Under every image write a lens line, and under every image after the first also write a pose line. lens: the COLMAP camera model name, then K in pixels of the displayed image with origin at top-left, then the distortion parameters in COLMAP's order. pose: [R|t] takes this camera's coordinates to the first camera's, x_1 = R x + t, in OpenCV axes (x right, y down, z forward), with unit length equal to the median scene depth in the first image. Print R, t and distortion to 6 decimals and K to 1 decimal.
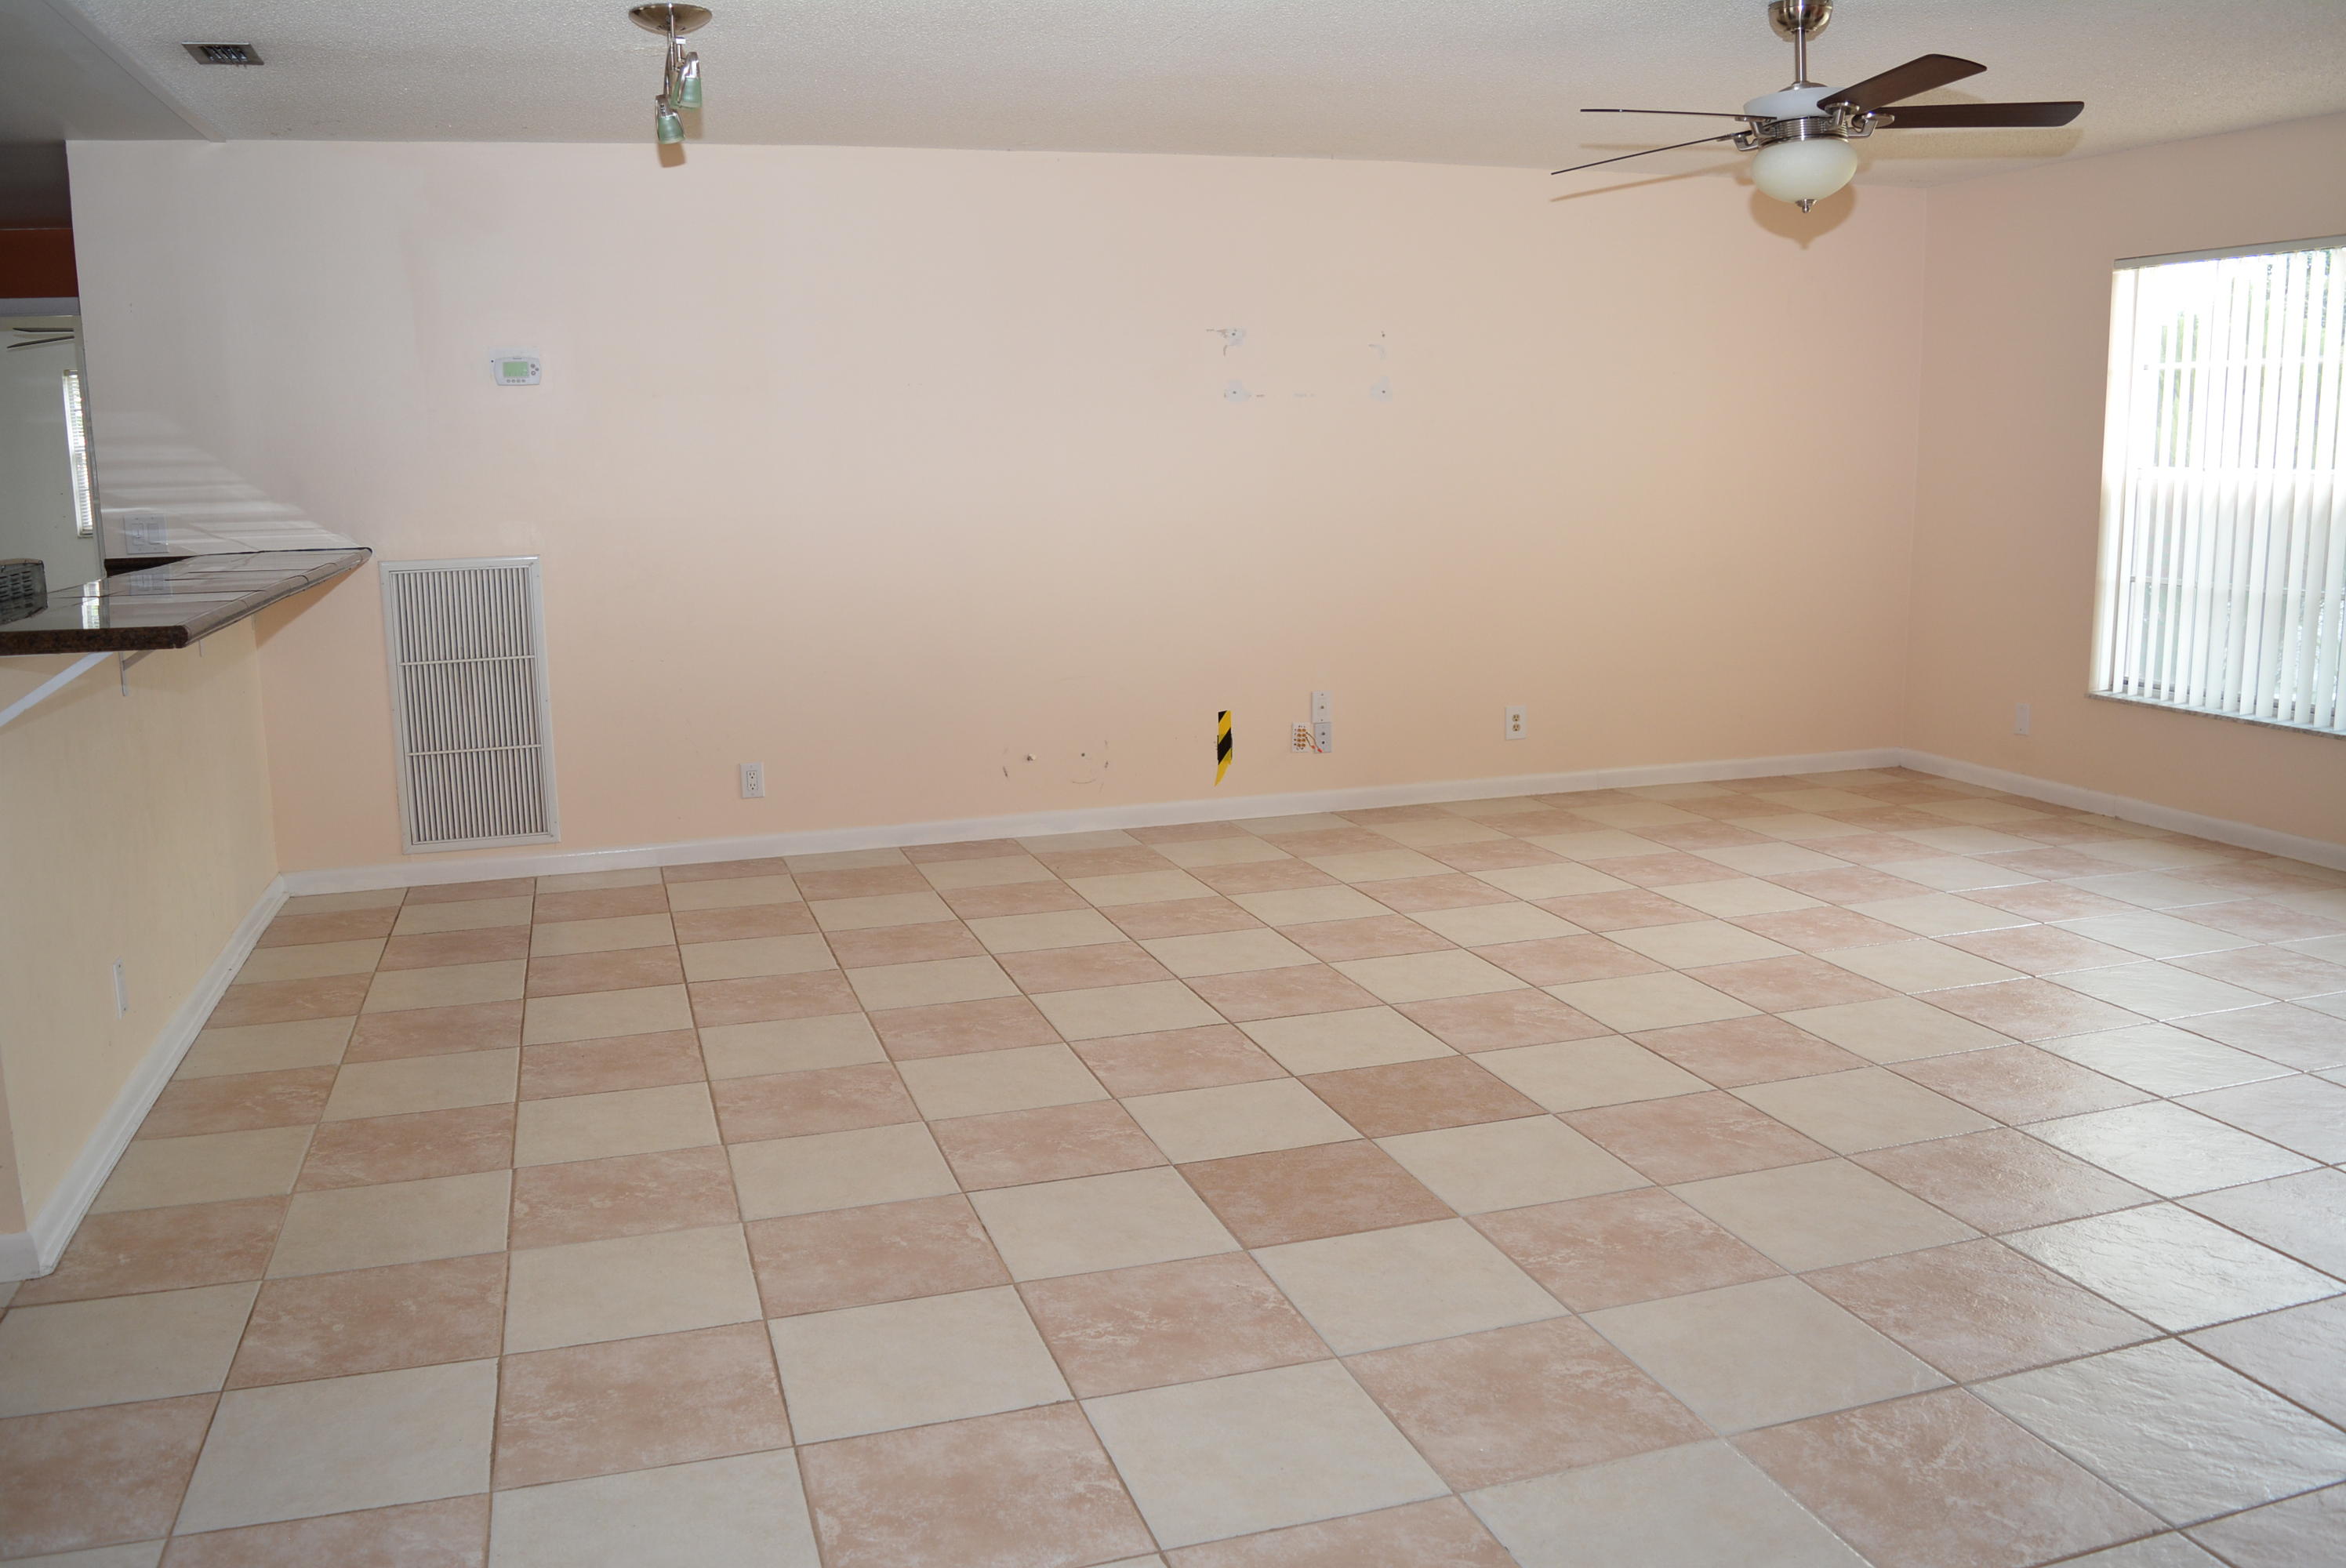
lens RADIAL K [[1853.3, 0, 1163.9], [0, 1853.3, 787.1], [0, 0, 1]] dist [-0.092225, 0.020791]
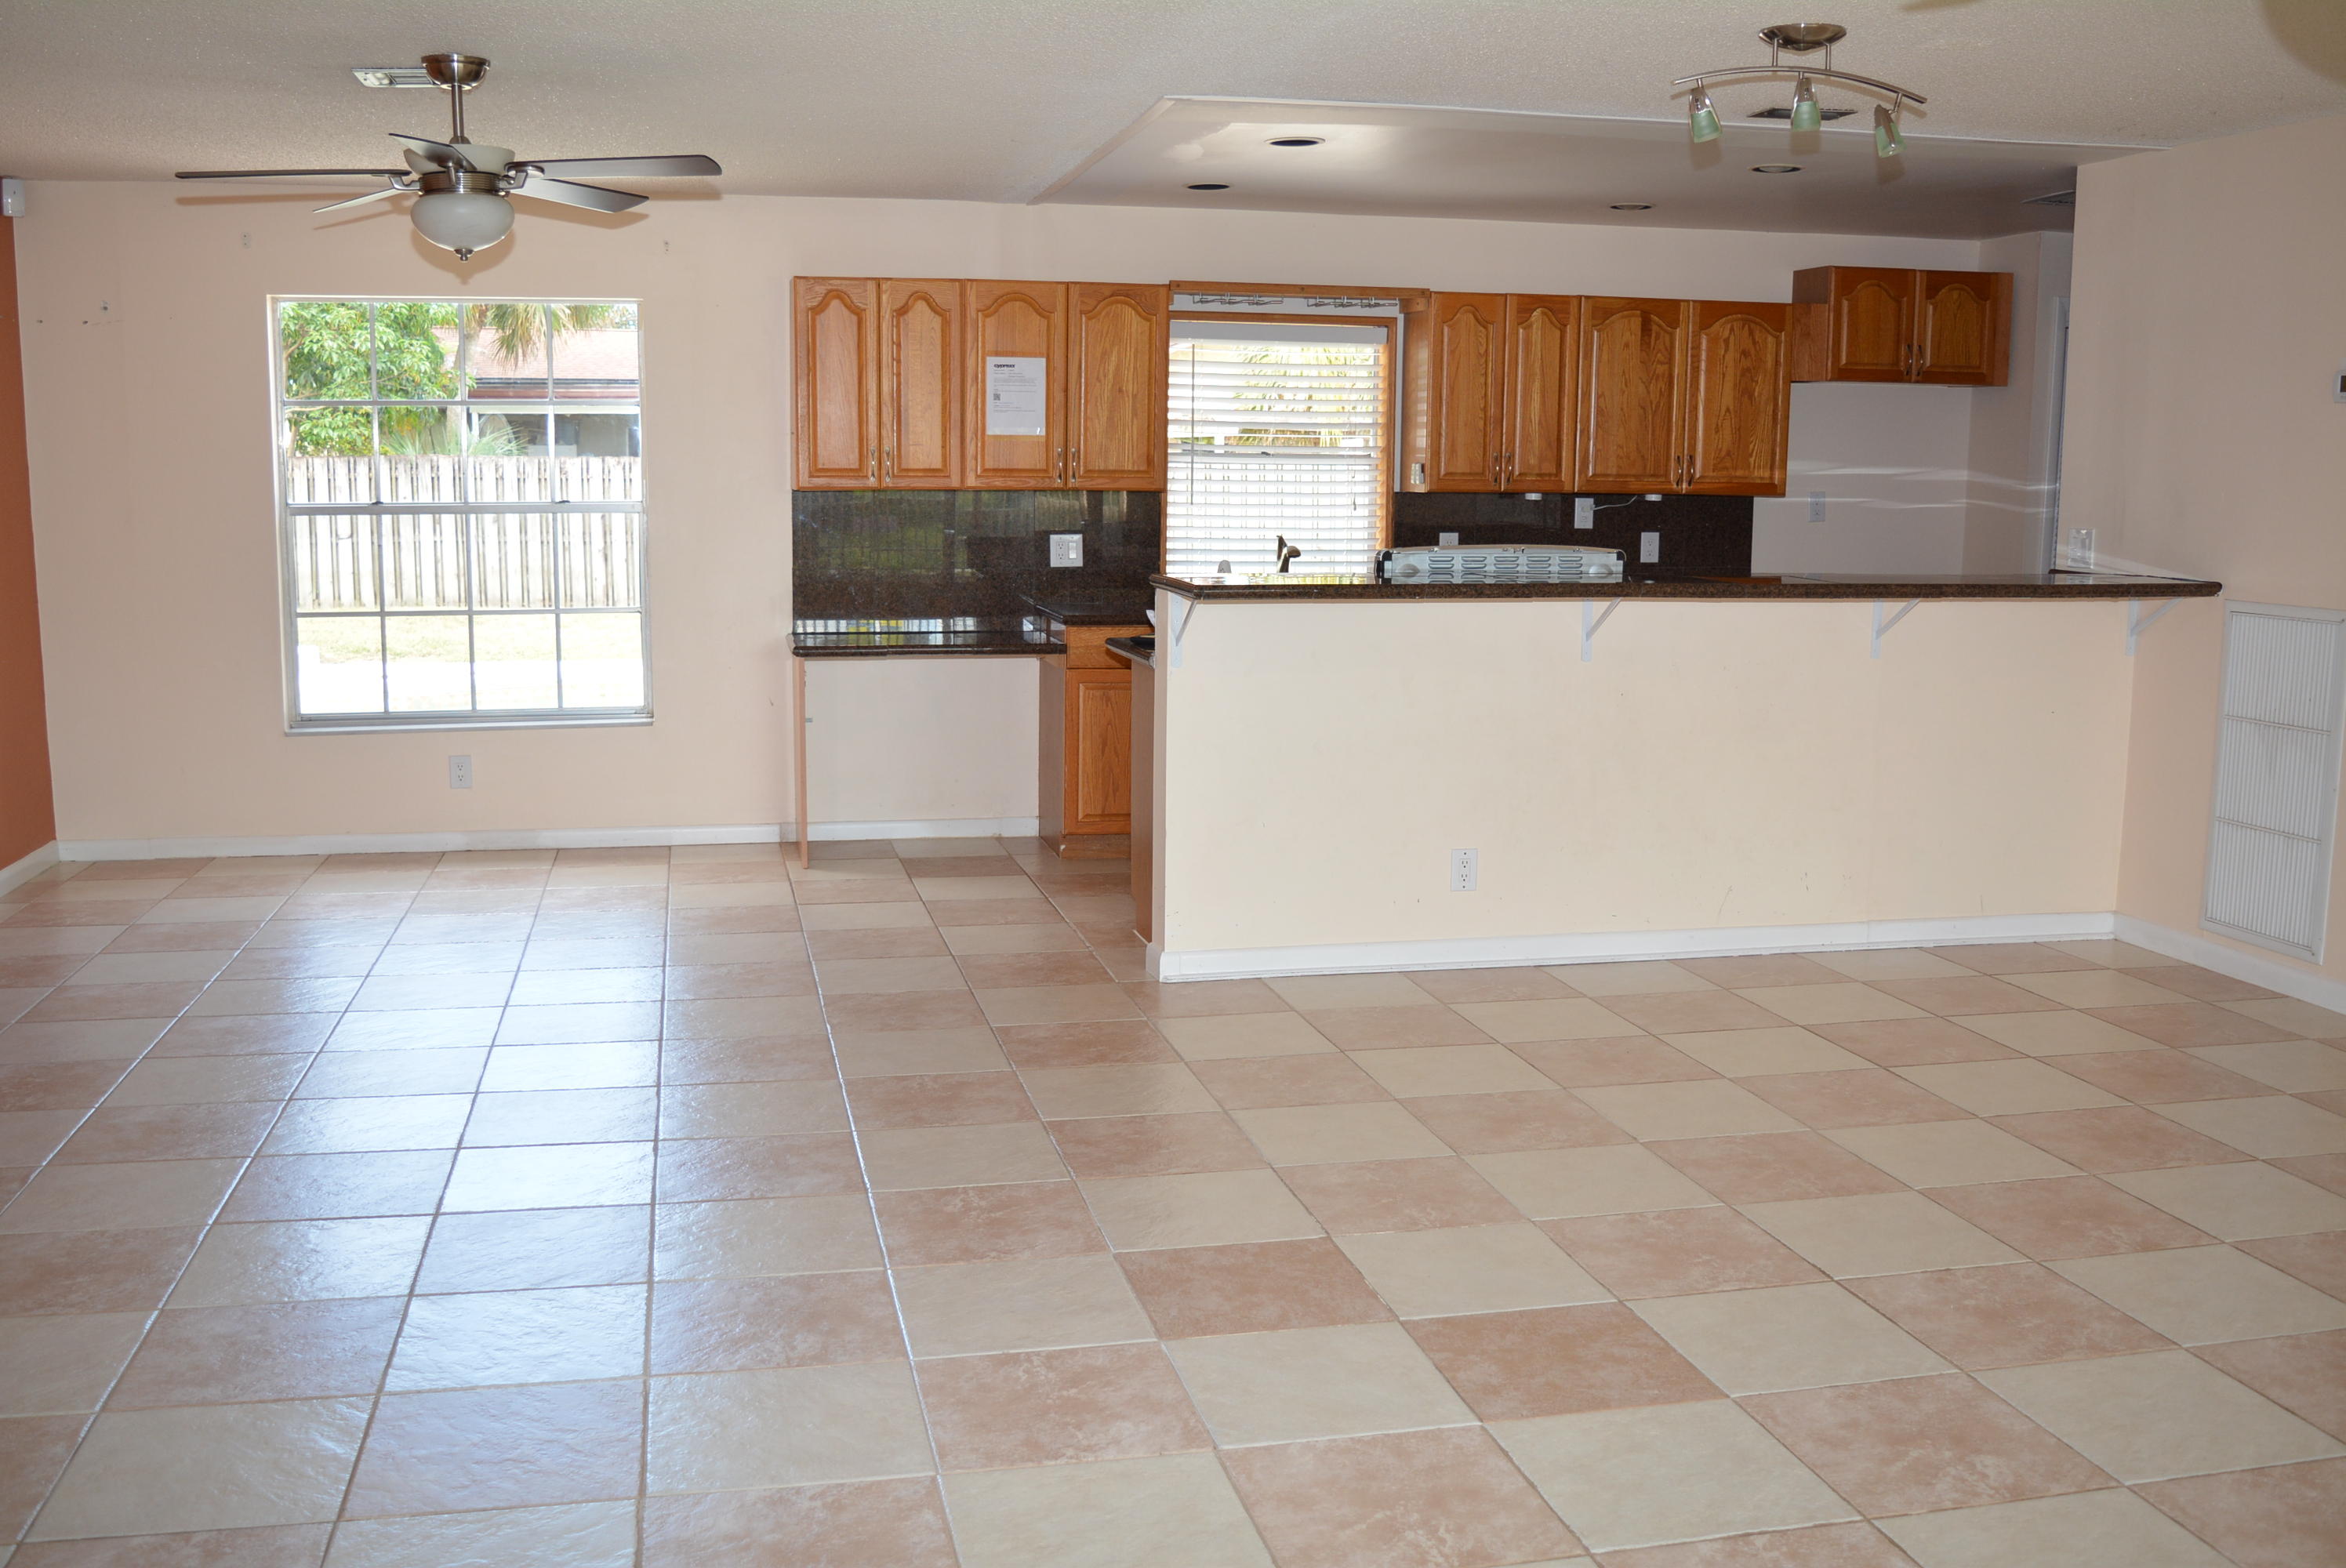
lens RADIAL K [[2173.1, 0, 1155.6], [0, 2173.1, 785.6], [0, 0, 1]] dist [-0.076434, 0.000000]
pose [[-0.092235, 0.161740, -0.982514, 0.907392], [-0.181820, 0.967395, 0.176320, -0.171503], [0.978997, 0.194903, -0.059820, 0.782299]]
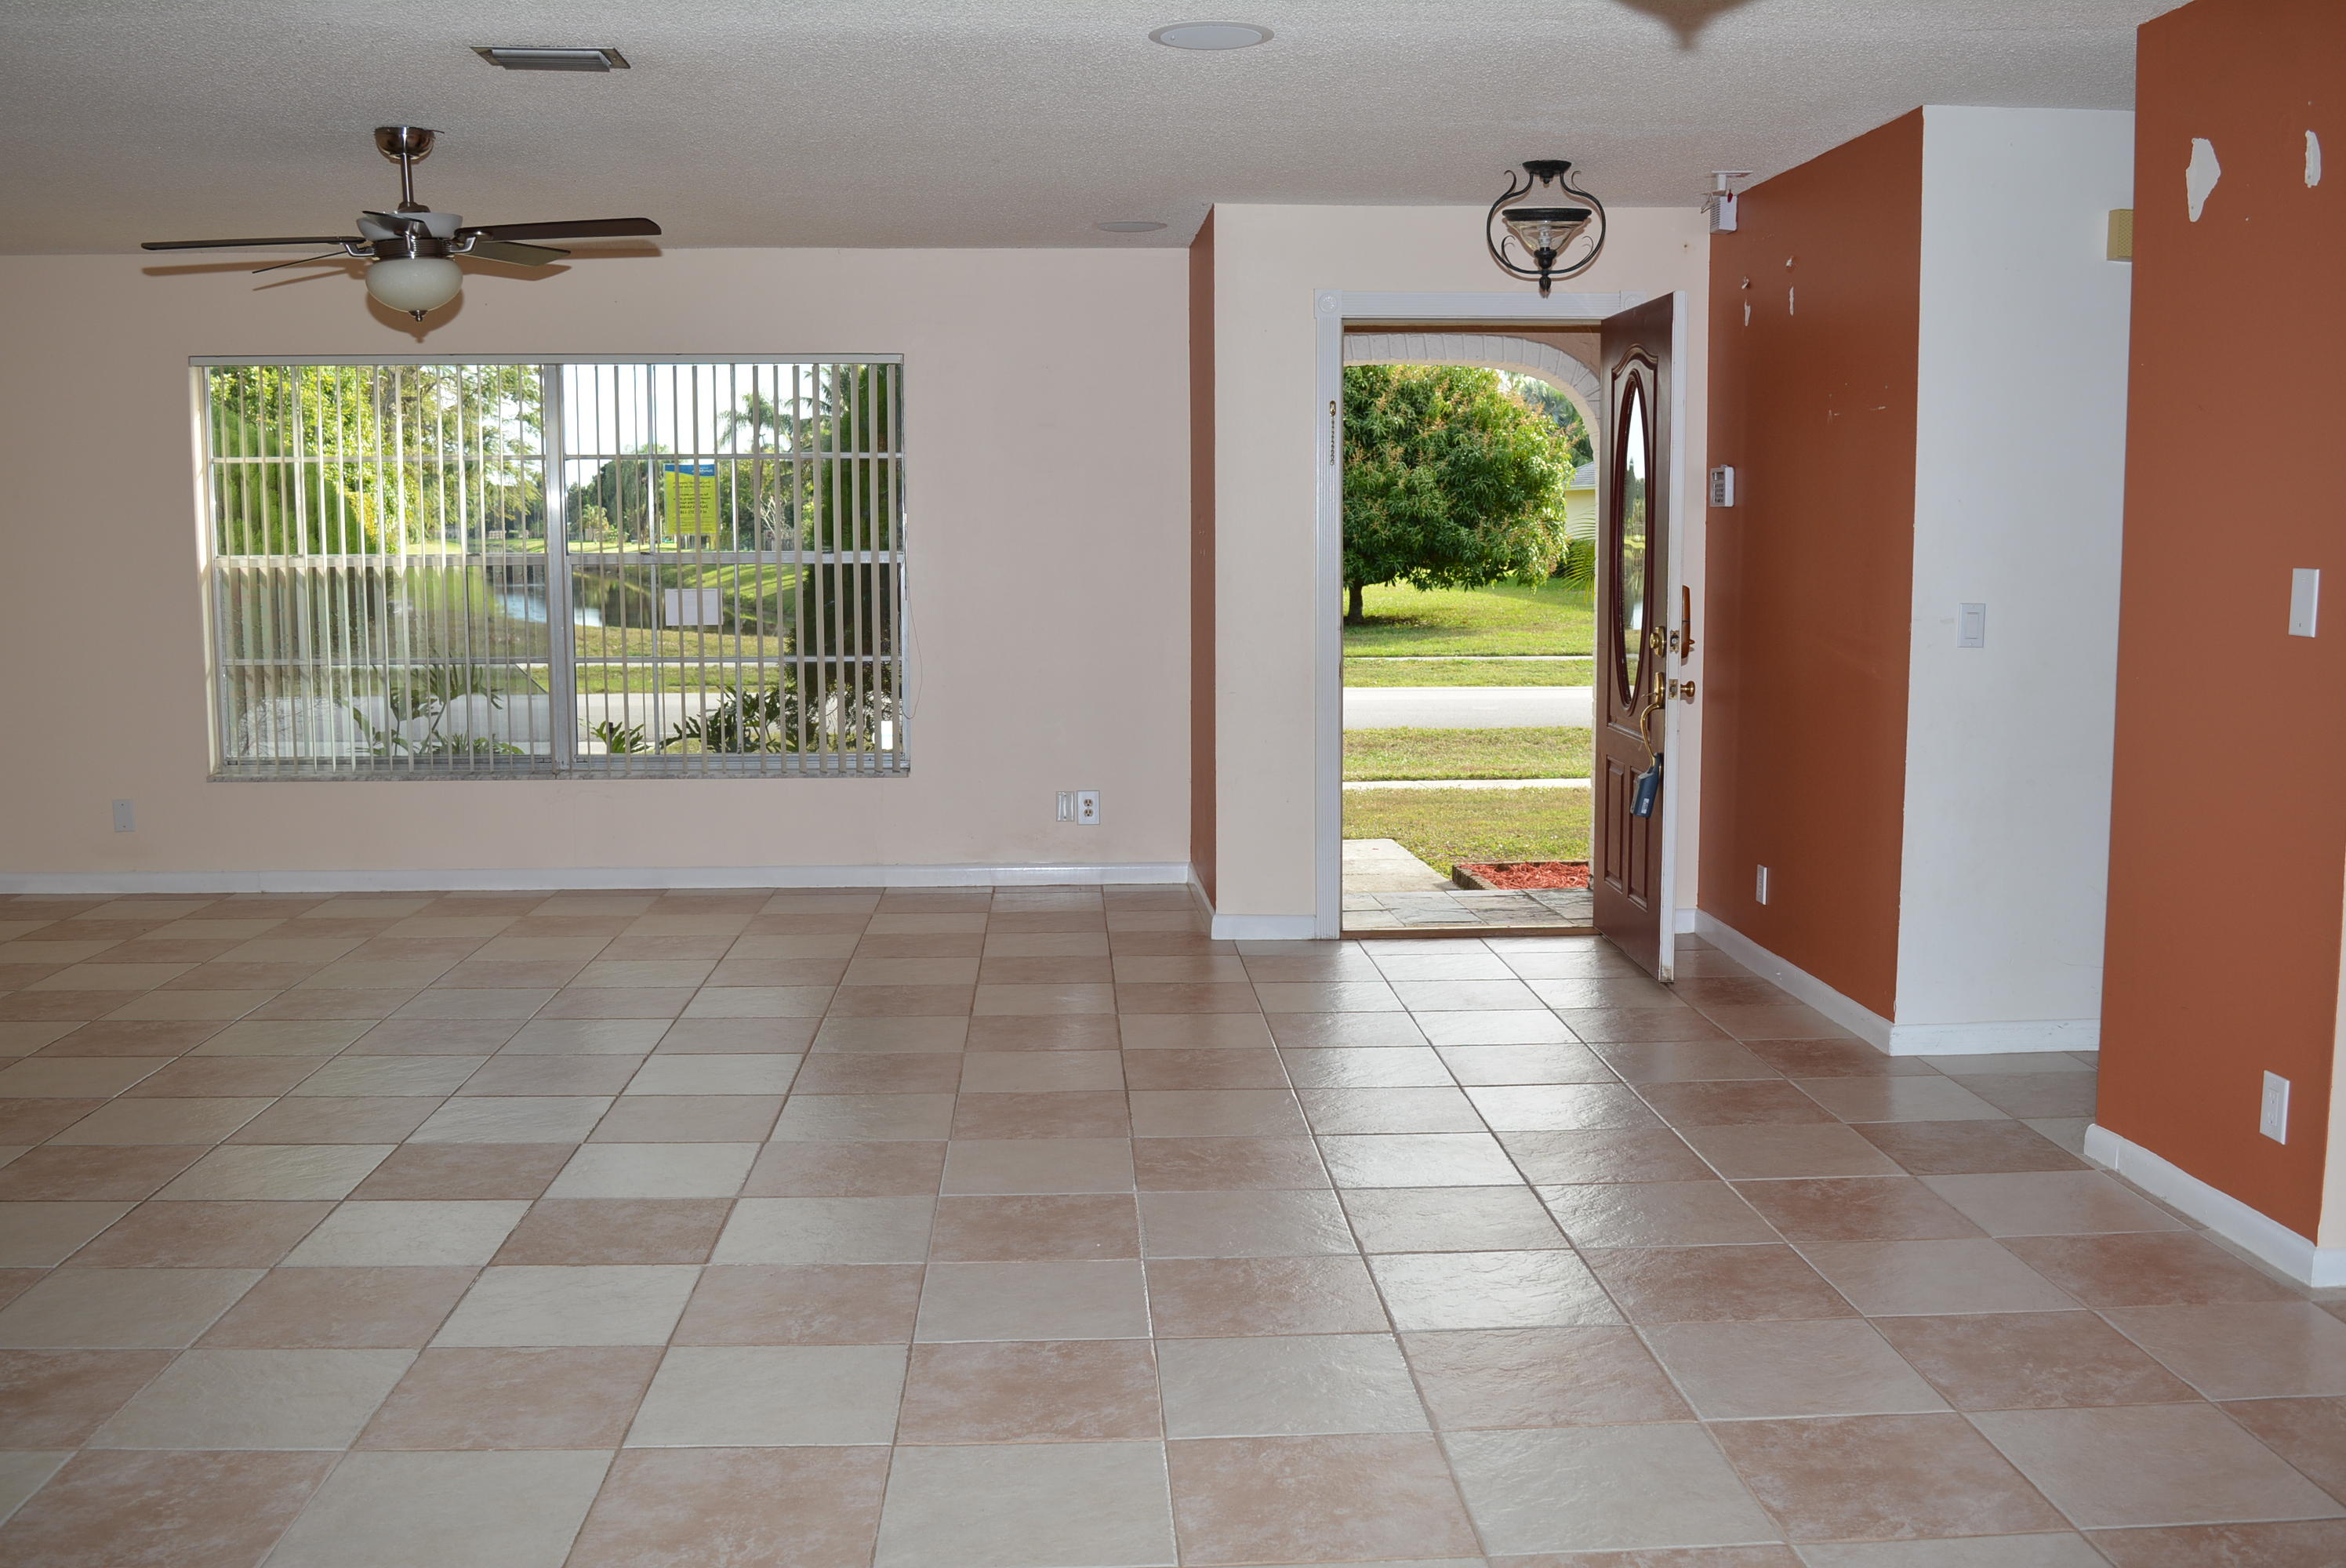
lens RADIAL K [[2173.1, 0, 1137.6], [0, 2173.1, 800.4], [0, 0, 1]] dist [-0.076434, 0.000000]
pose [[0.262484, -0.105103, 0.959195, -0.804936], [0.170538, 0.983455, 0.061093, -0.038350], [-0.949747, 0.147543, 0.276065, 0.276089]]
